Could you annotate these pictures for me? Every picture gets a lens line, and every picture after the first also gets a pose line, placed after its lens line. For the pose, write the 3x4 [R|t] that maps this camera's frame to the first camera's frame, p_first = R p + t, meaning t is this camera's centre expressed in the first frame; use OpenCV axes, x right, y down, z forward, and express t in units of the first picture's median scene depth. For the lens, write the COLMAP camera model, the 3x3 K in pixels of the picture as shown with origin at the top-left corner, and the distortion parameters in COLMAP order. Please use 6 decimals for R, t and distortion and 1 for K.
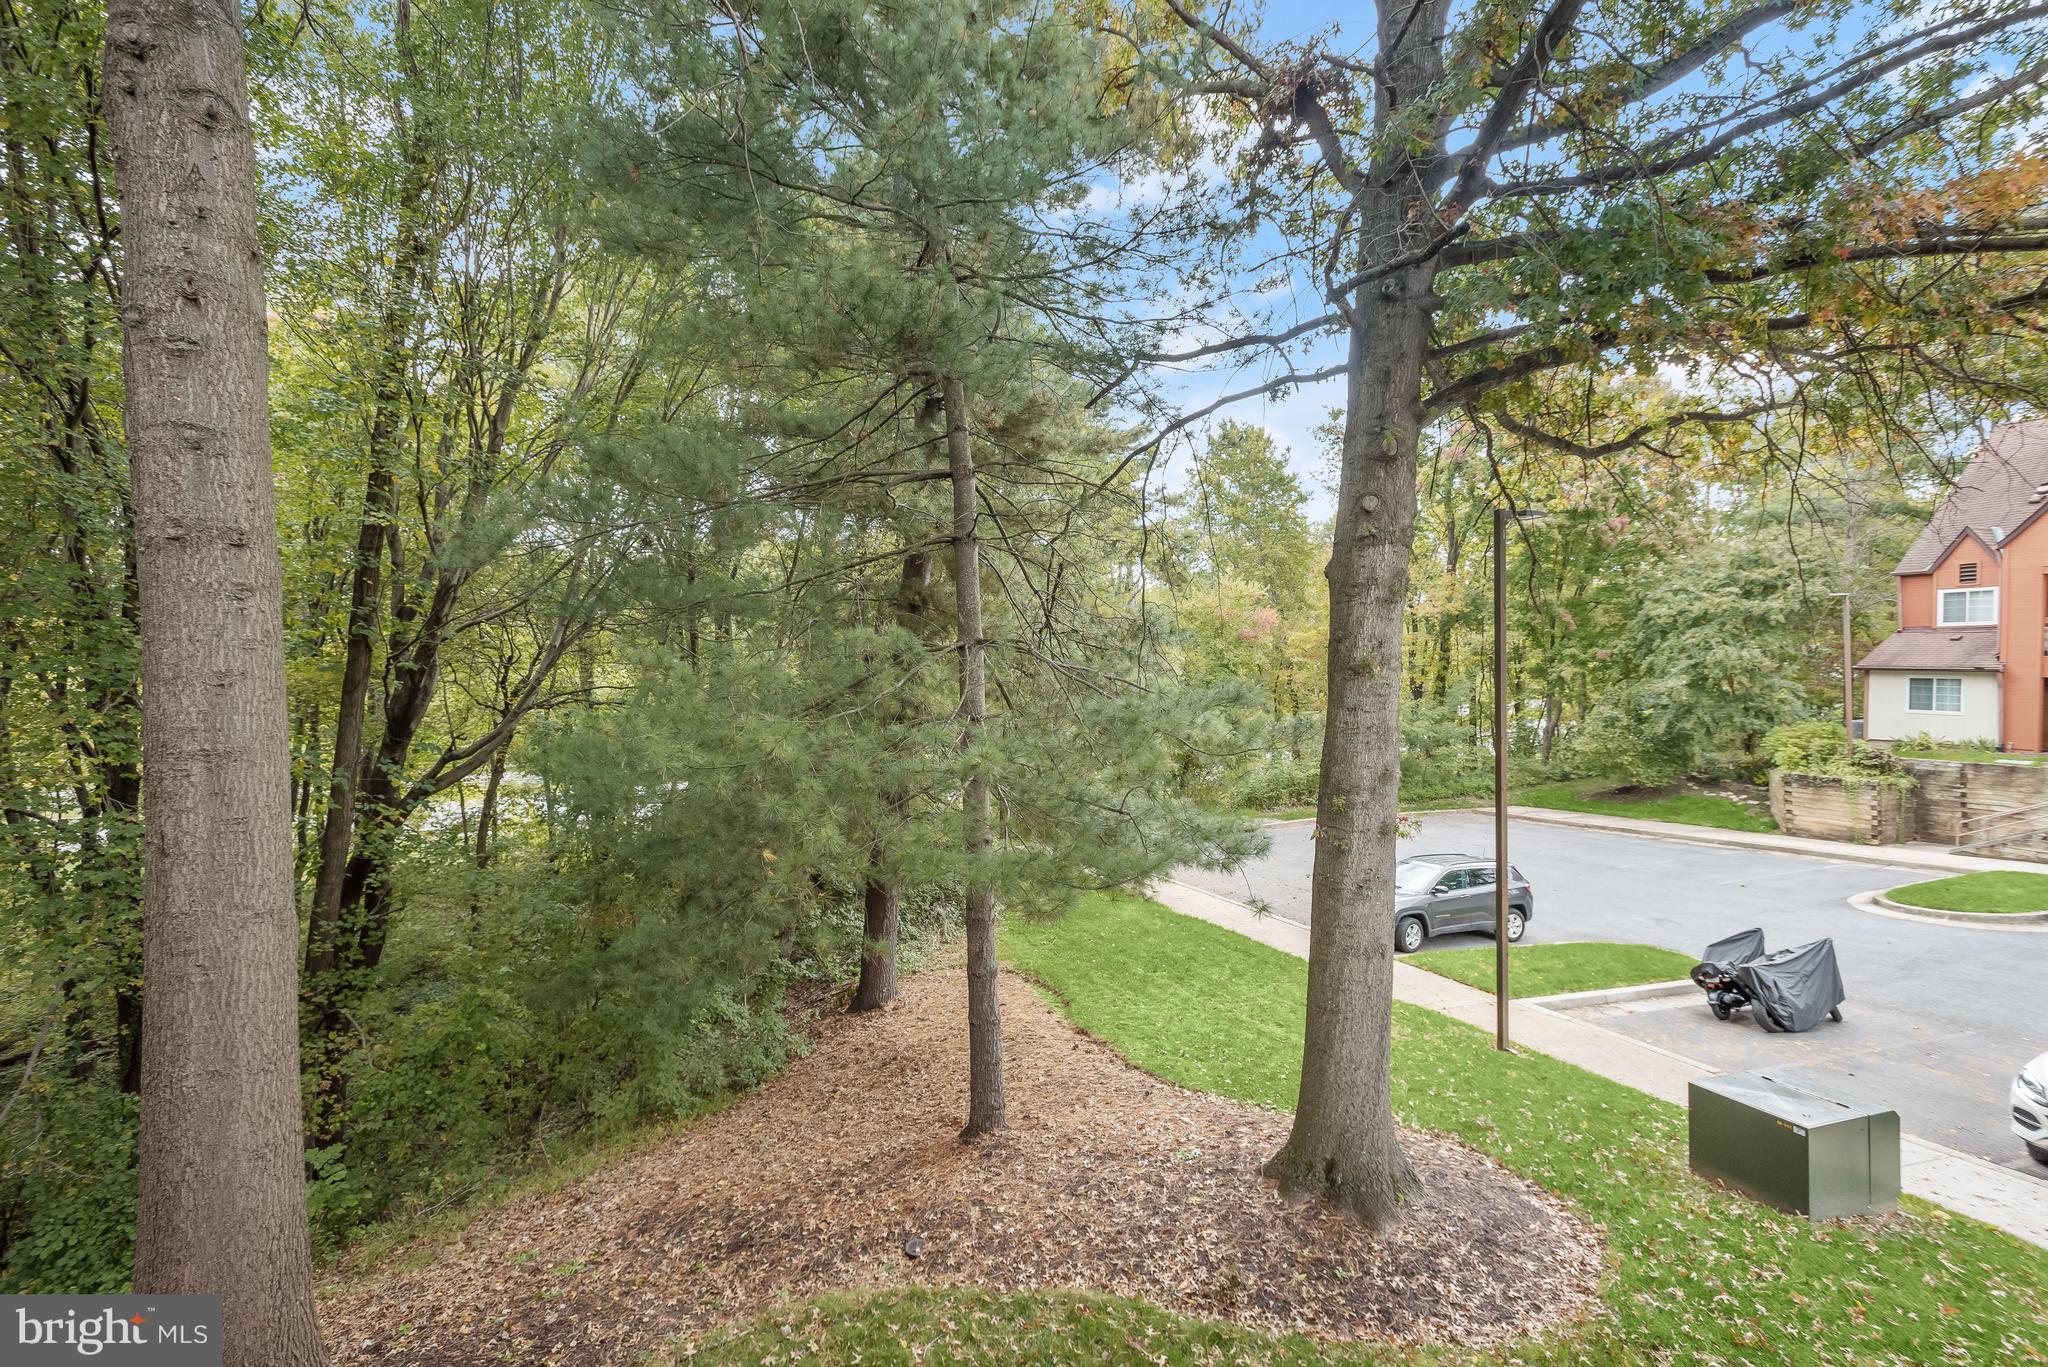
lens RADIAL K [[1005.4, 0, 1032.1], [0, 1005.4, 677.3], [0, 0, 1]] dist [-0.004244, 0.000424]
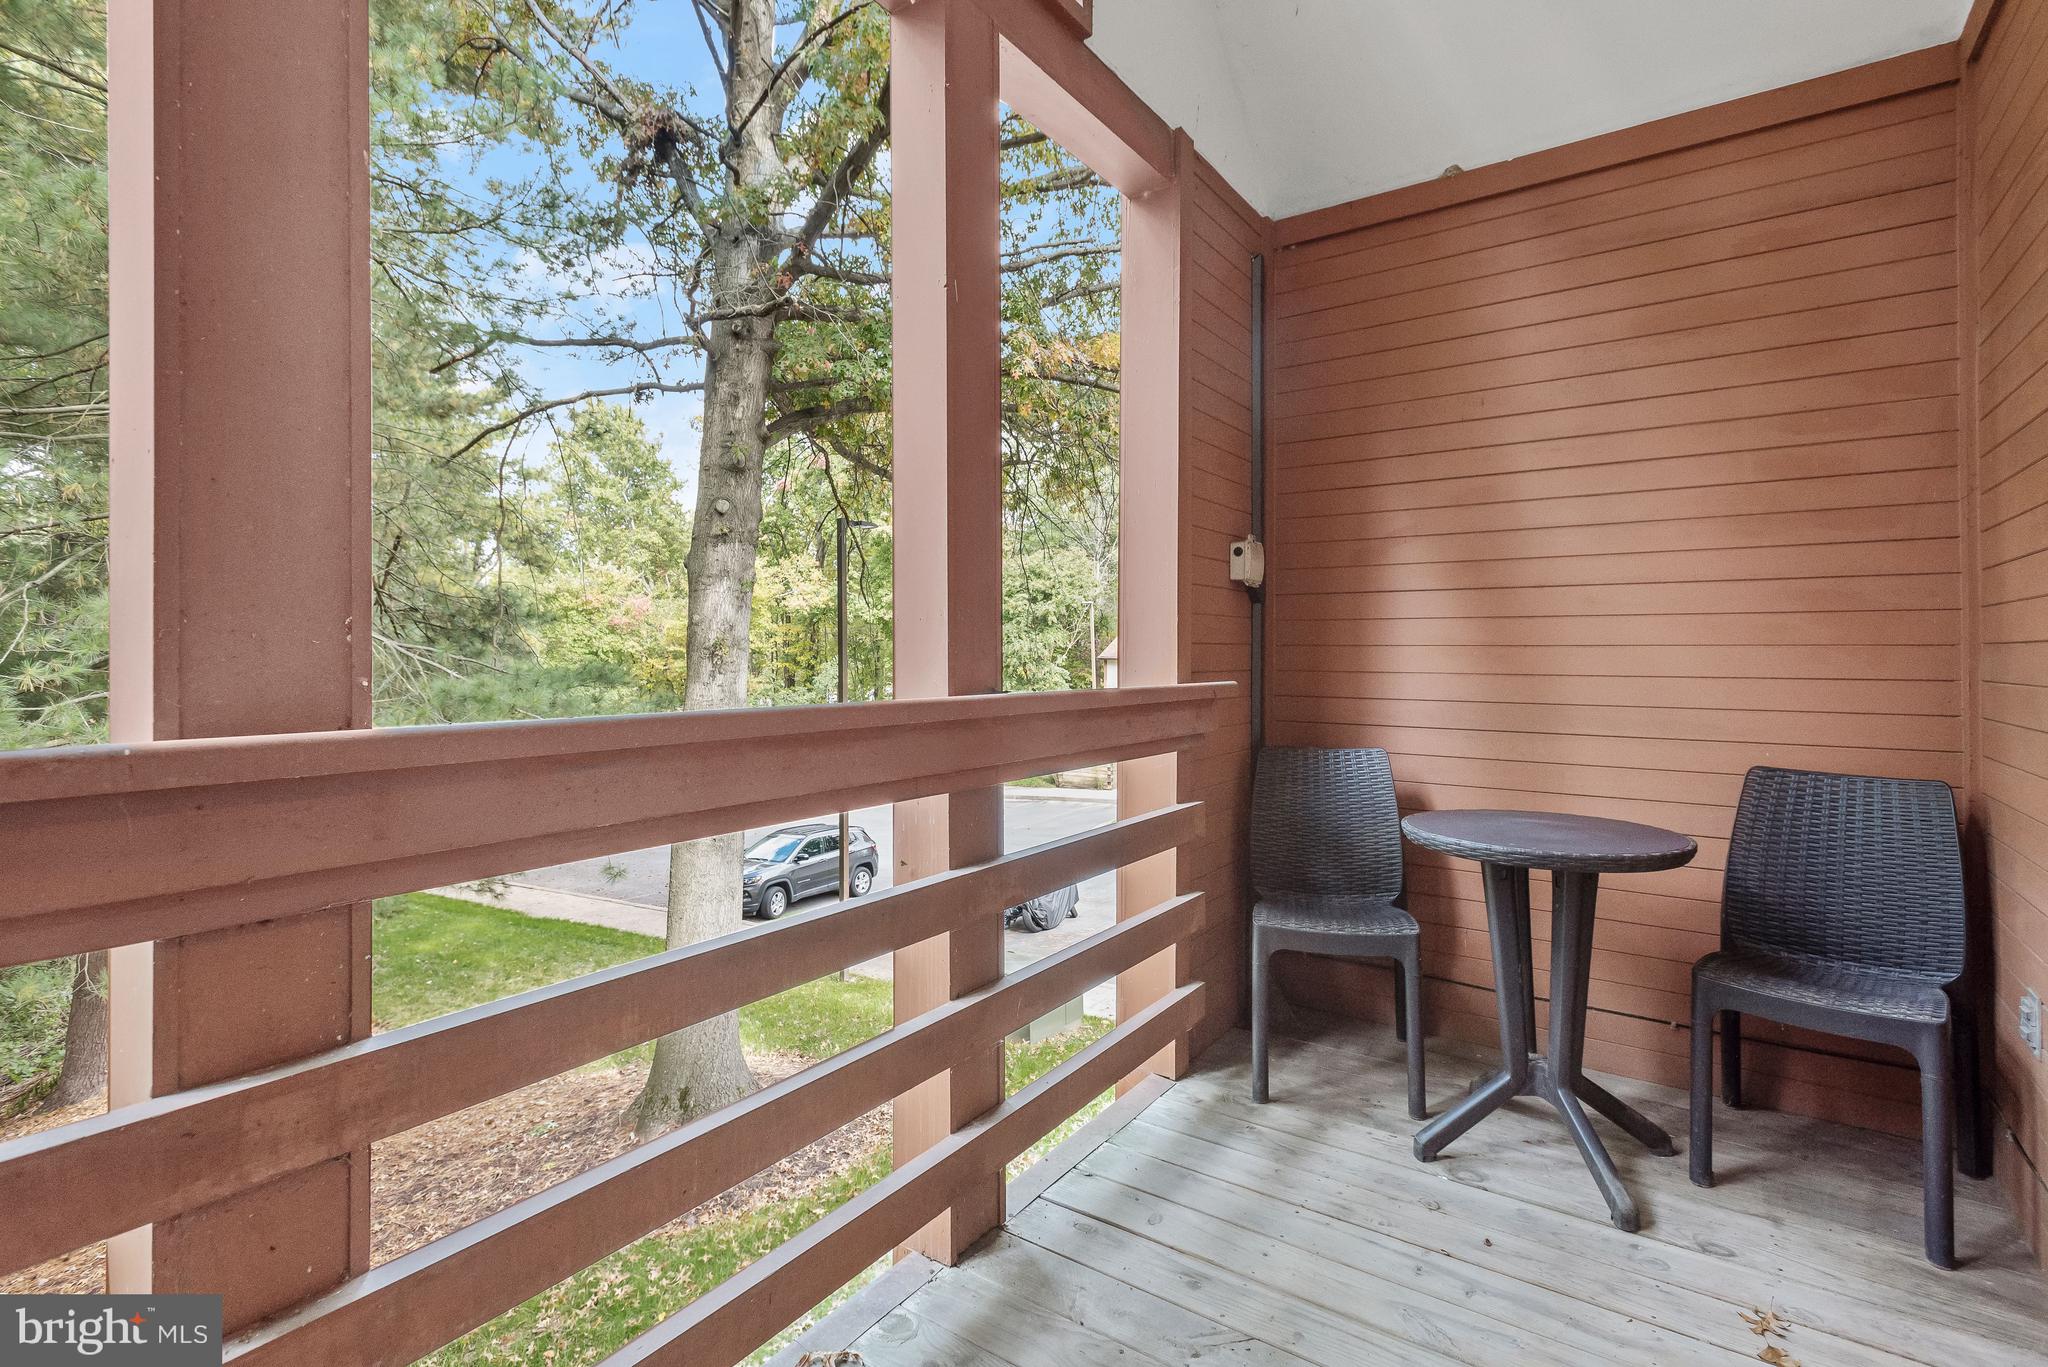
lens RADIAL K [[990.9, 0, 1023.1], [0, 990.9, 656.8], [0, 0, 1]] dist [0.031967, -0.009980]
pose [[0.827204, 0.008174, 0.561842, -0.016020], [-0.003357, 0.999948, -0.009605, 0.007471], [-0.561891, 0.006059, 0.827189, -0.107886]]
